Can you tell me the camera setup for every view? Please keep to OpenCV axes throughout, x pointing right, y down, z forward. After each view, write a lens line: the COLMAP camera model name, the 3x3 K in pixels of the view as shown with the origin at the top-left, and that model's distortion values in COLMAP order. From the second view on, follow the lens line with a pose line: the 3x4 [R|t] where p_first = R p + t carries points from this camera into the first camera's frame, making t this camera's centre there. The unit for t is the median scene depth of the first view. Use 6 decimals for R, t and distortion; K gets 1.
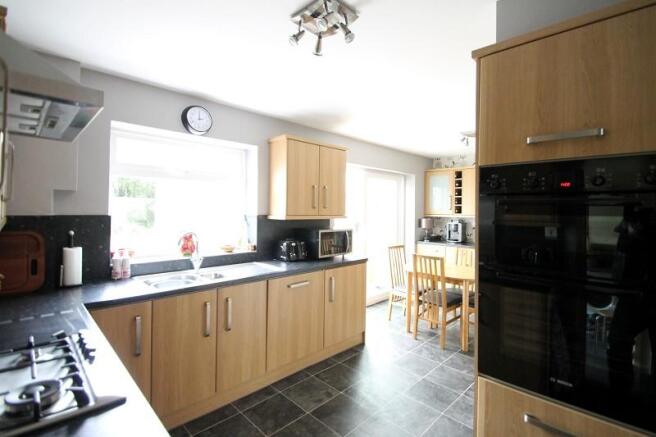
lens RADIAL K [[318.2, 0, 335.2], [0, 318.2, 210.8], [0, 0, 1]] dist [0.021751, -0.000326]
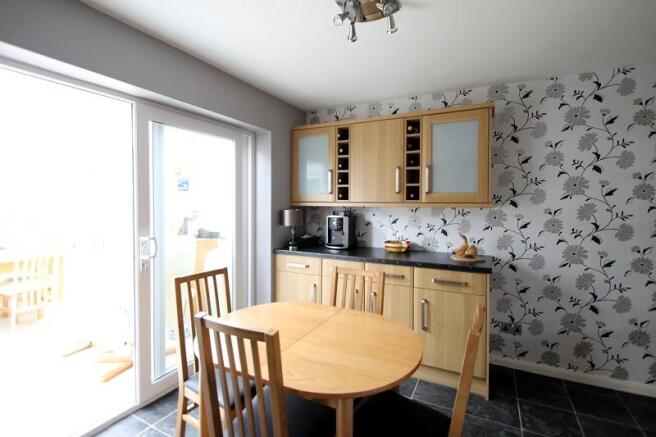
lens RADIAL K [[318.2, 0, 335.2], [0, 318.2, 210.8], [0, 0, 1]] dist [0.021751, -0.000326]
pose [[0.953467, -0.011296, 0.301286, 0.295773], [0.003271, 0.999627, 0.027130, 0.018332], [-0.301479, -0.024882, 0.953148, 0.677000]]
